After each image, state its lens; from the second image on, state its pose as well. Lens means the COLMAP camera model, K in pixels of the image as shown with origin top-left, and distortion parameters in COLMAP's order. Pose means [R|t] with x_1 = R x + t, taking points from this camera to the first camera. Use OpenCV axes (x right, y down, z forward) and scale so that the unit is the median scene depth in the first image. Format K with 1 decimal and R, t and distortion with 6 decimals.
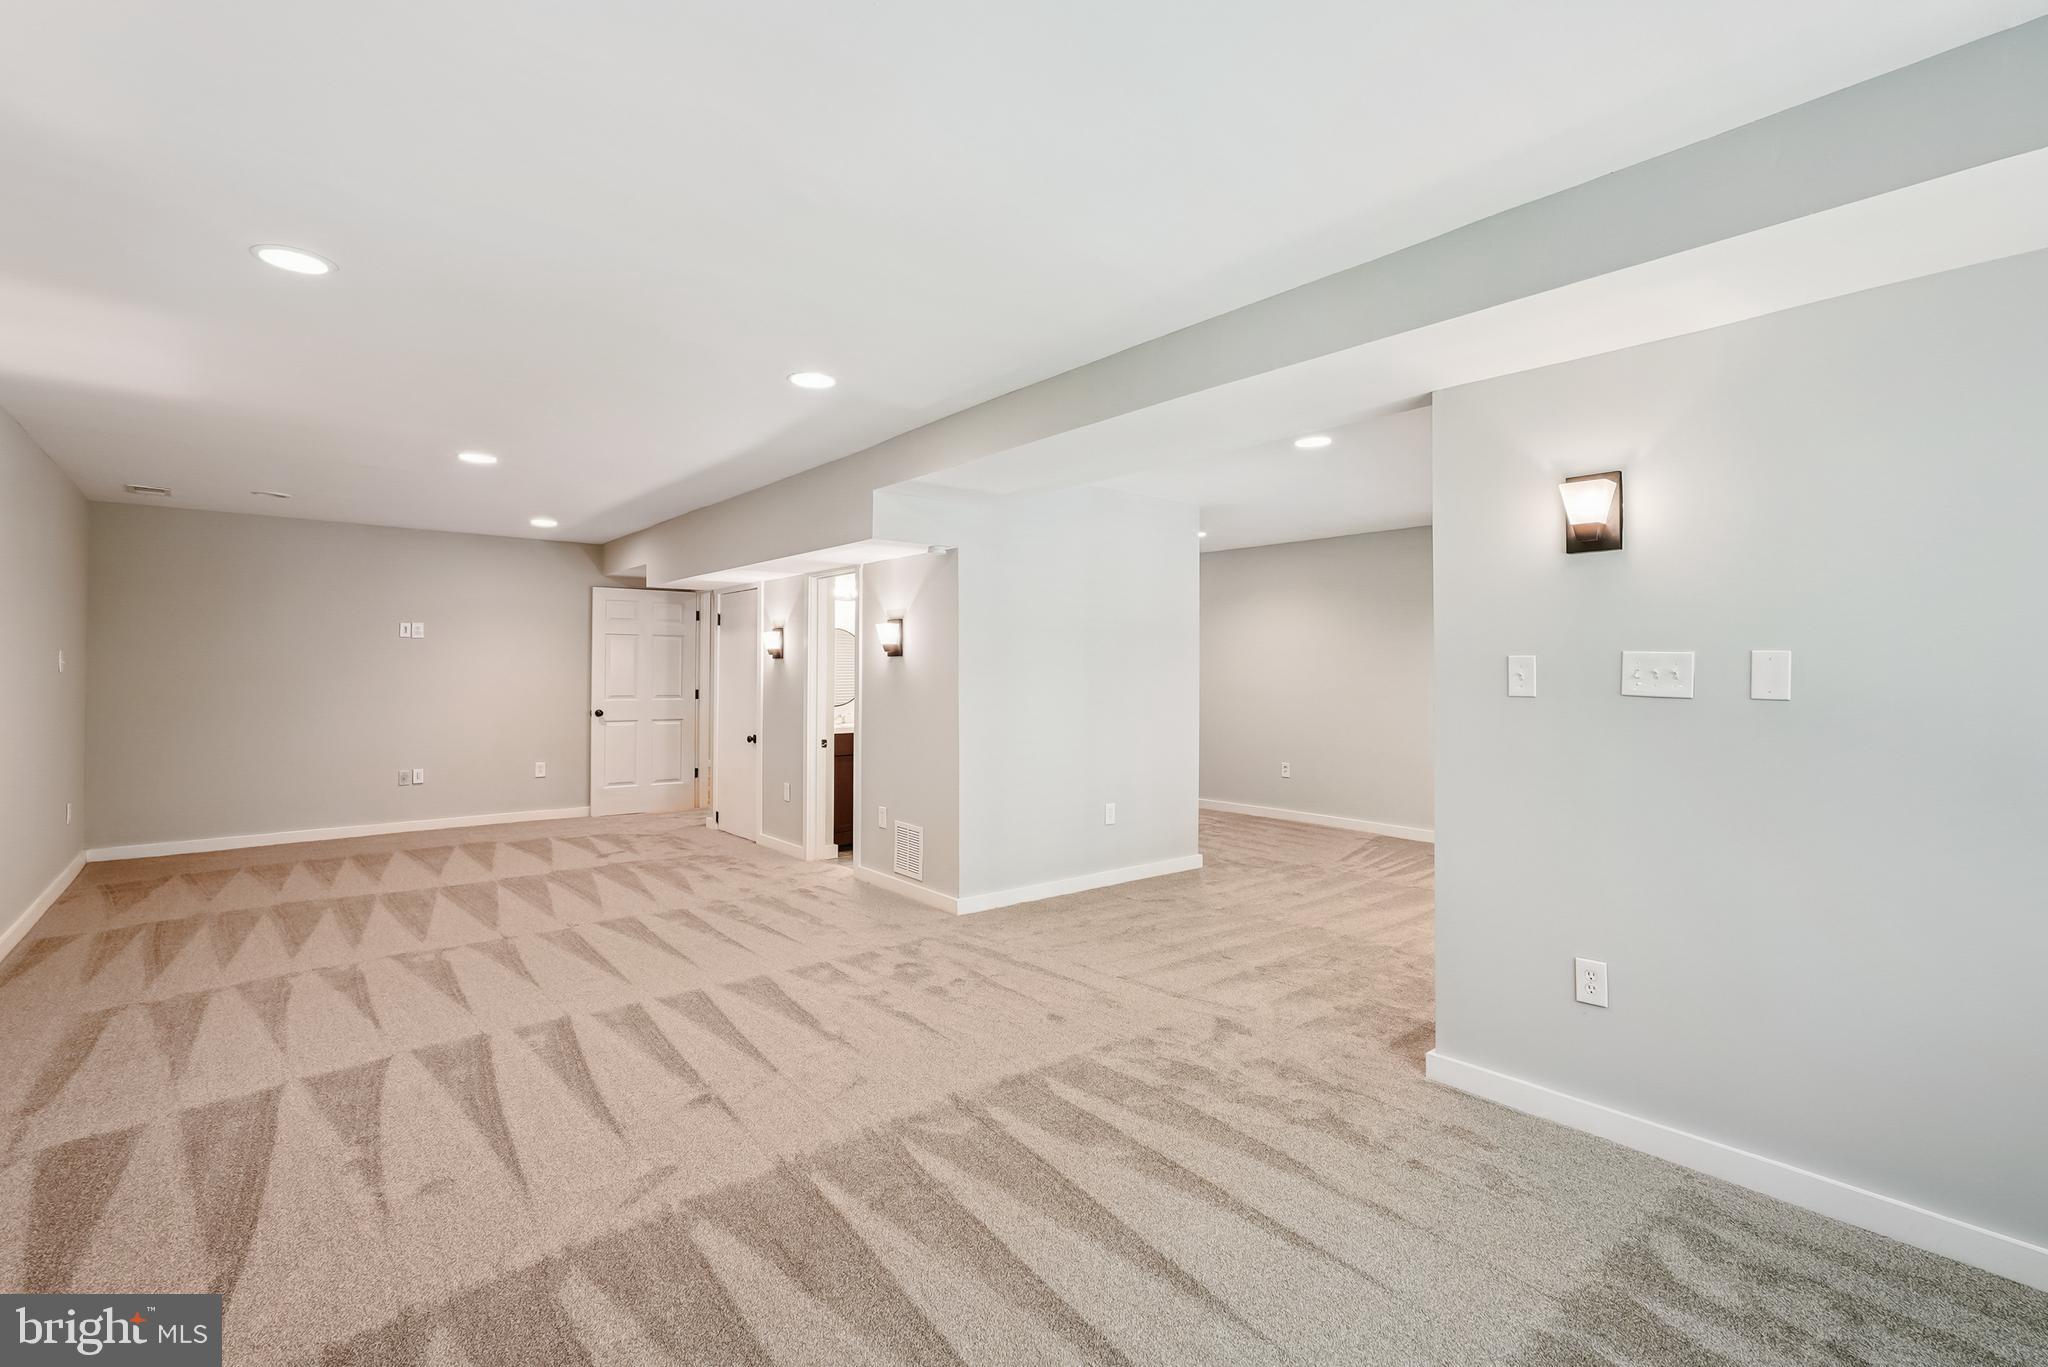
lens RADIAL K [[922.6, 0, 1024.0], [0, 922.6, 683.5], [0, 0, 1]] dist [-0.000420, -0.000106]
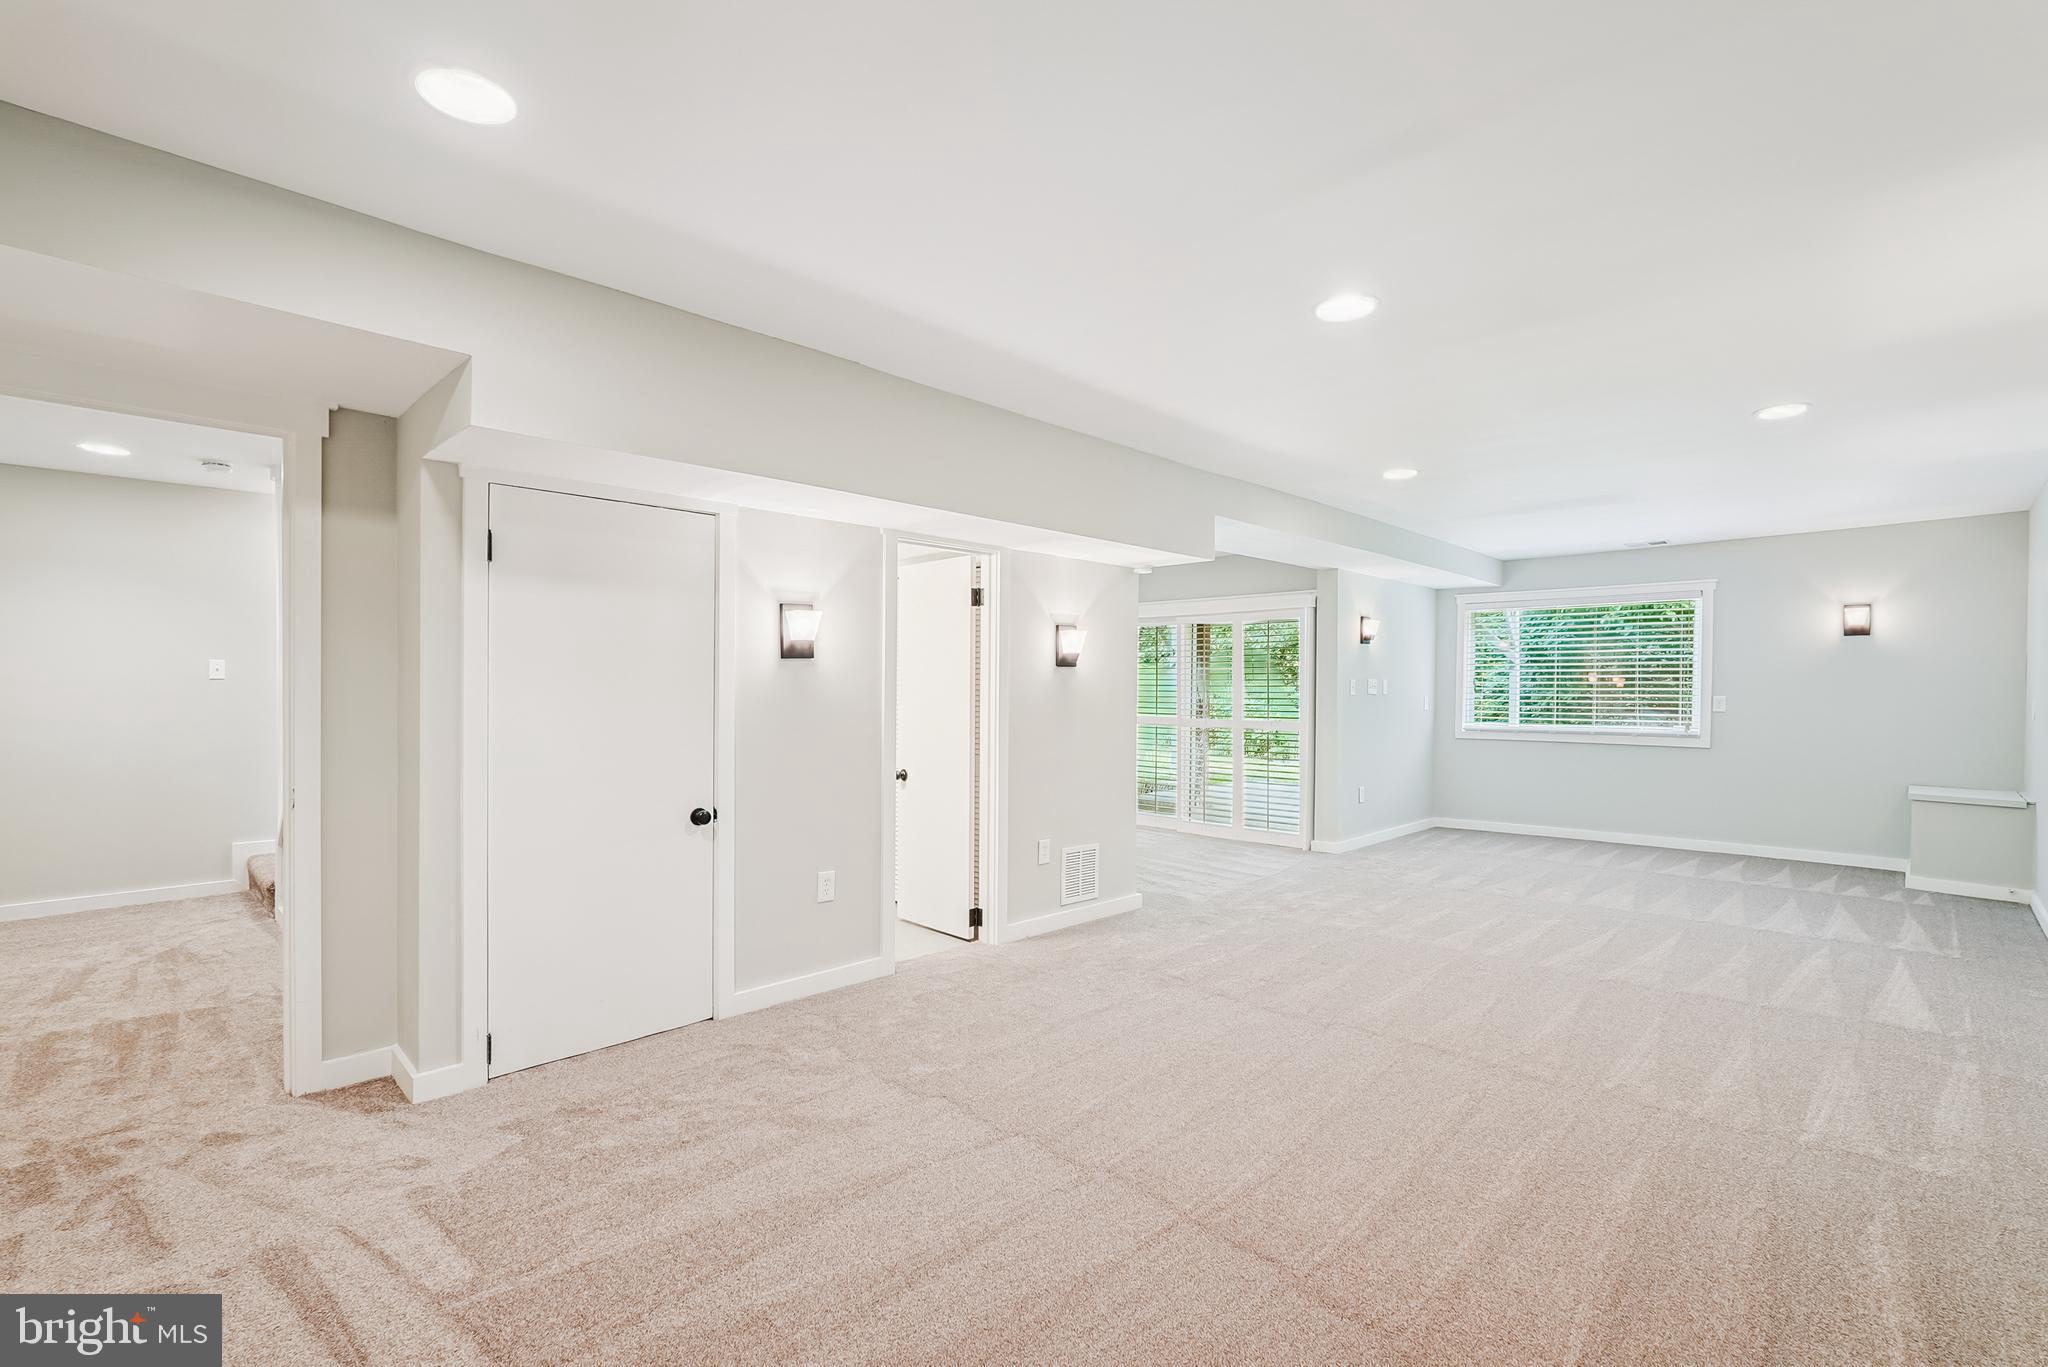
lens RADIAL K [[922.6, 0, 1024.0], [0, 922.6, 683.5], [0, 0, 1]] dist [-0.000420, -0.000106]
pose [[-0.093671, -0.000807, 0.995603, -0.952662], [0.004374, 0.999990, 0.001222, -0.011743], [-0.995594, 0.004469, -0.093667, 1.038189]]
